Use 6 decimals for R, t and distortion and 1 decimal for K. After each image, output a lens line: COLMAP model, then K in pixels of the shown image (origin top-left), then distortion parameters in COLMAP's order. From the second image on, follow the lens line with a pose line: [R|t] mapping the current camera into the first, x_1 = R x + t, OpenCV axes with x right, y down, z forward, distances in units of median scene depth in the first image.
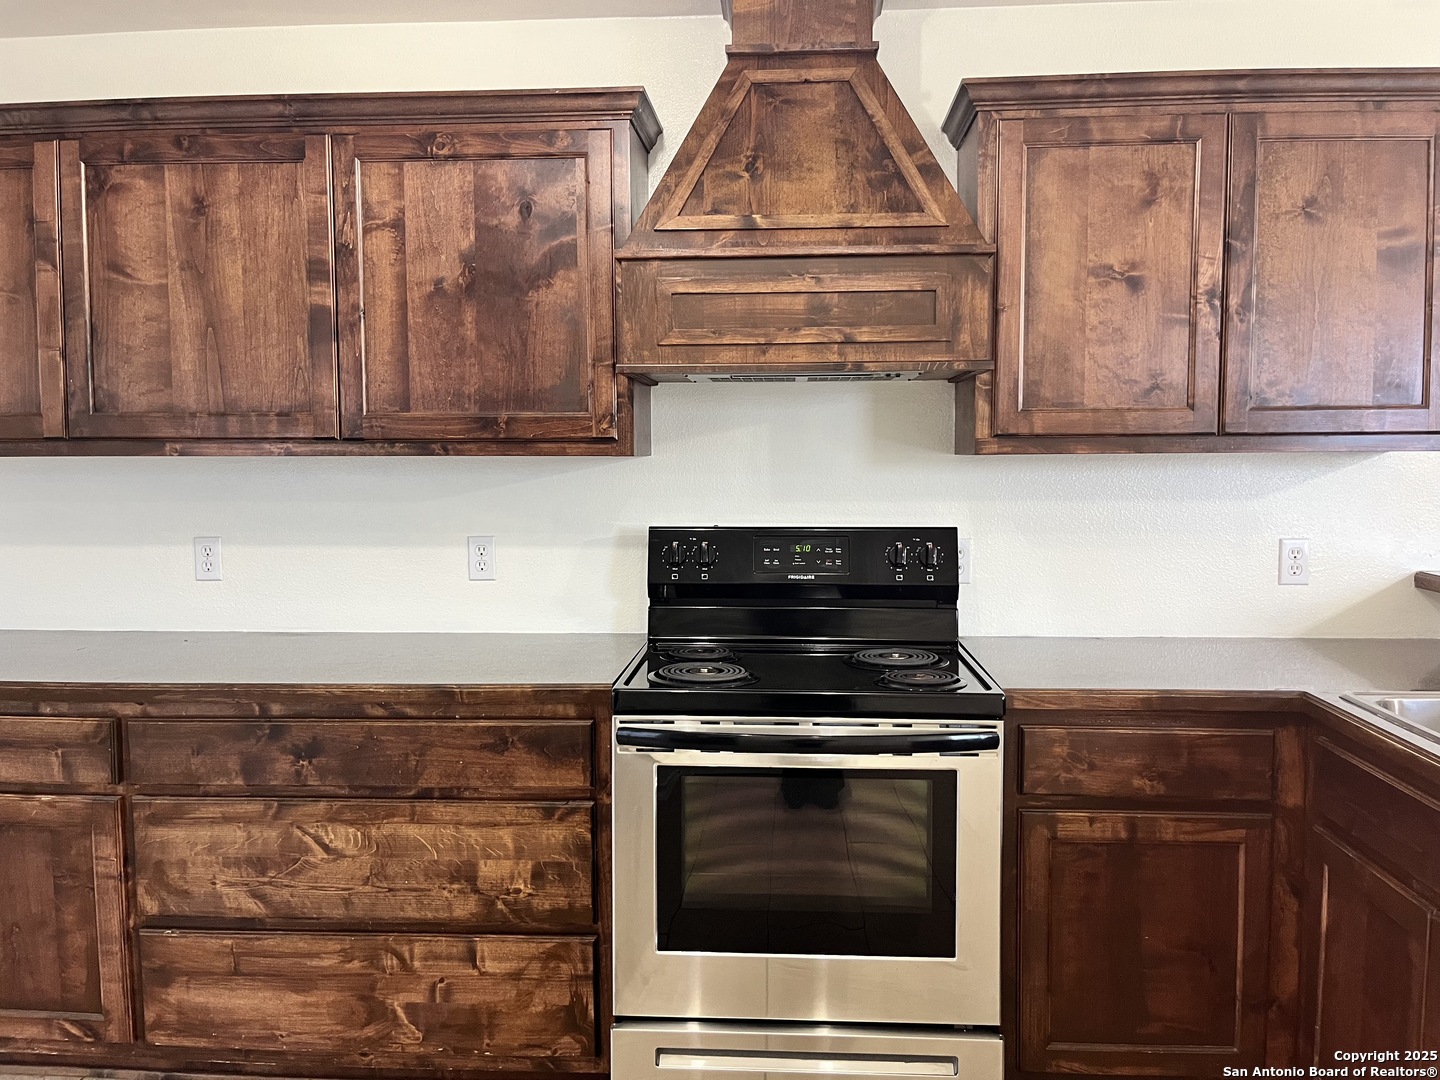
lens RADIAL K [[1097.3, 0, 720.0], [0, 1097.3, 540.0], [0, 0, 1]] dist [0.000816, -0.000331]
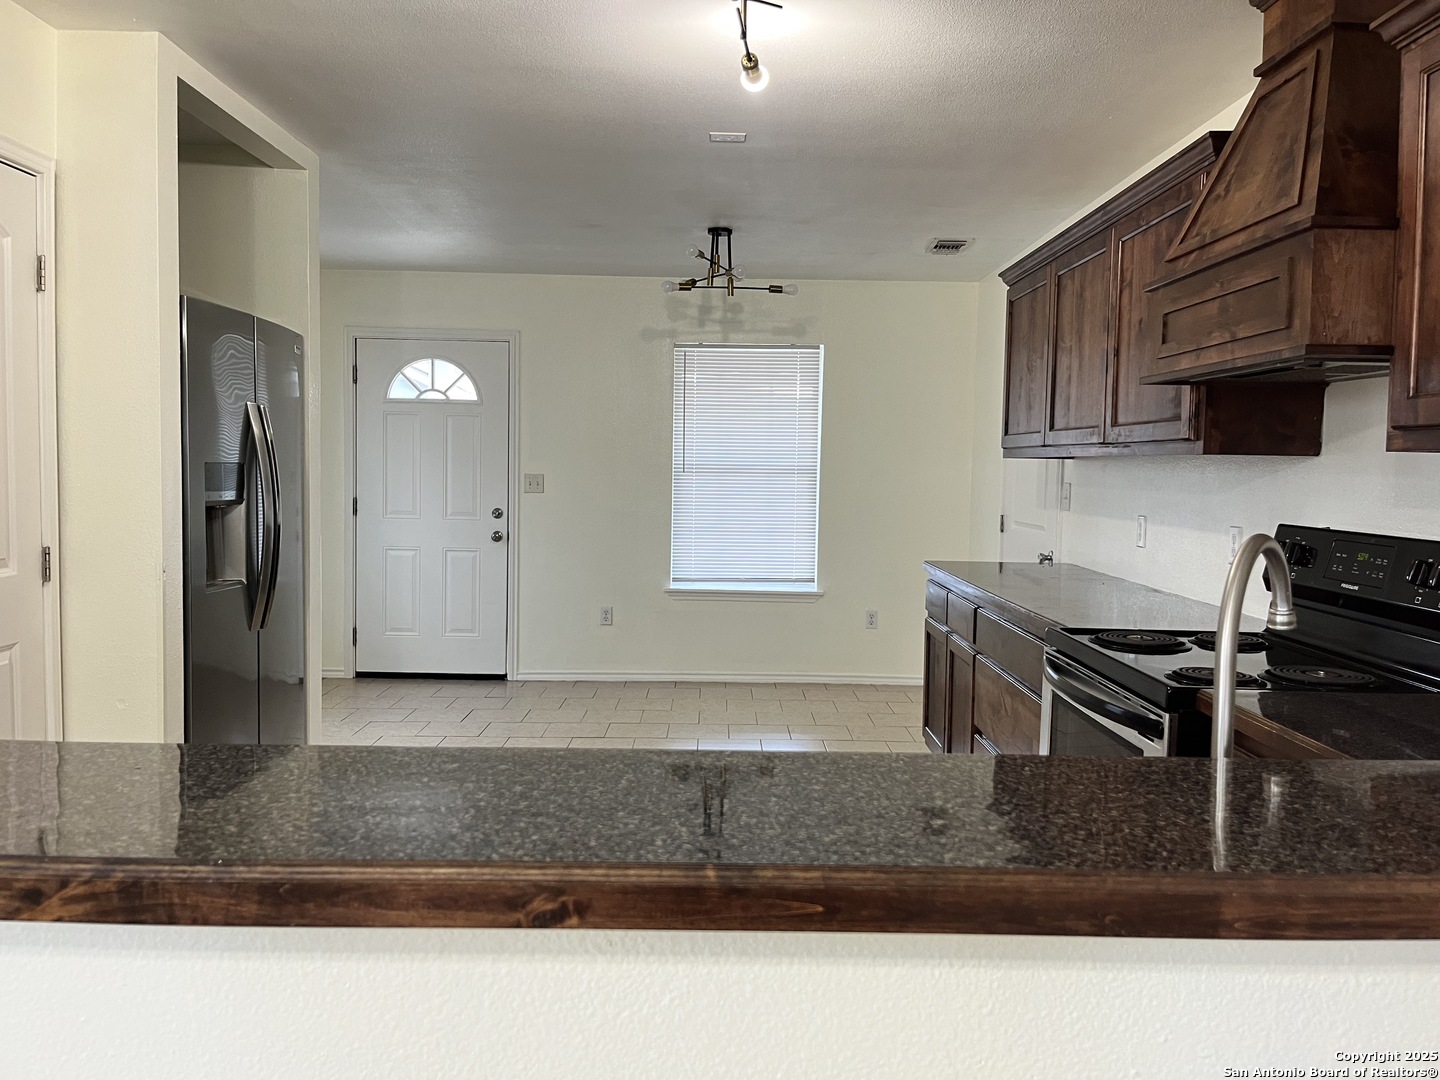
lens RADIAL K [[1097.3, 0, 720.0], [0, 1097.3, 540.0], [0, 0, 1]] dist [0.000816, -0.000331]
pose [[0.067618, 0.079170, -0.994565, 0.936325], [-0.098250, 0.992530, 0.072329, -0.019466], [0.992862, 0.092825, 0.074892, 0.391896]]
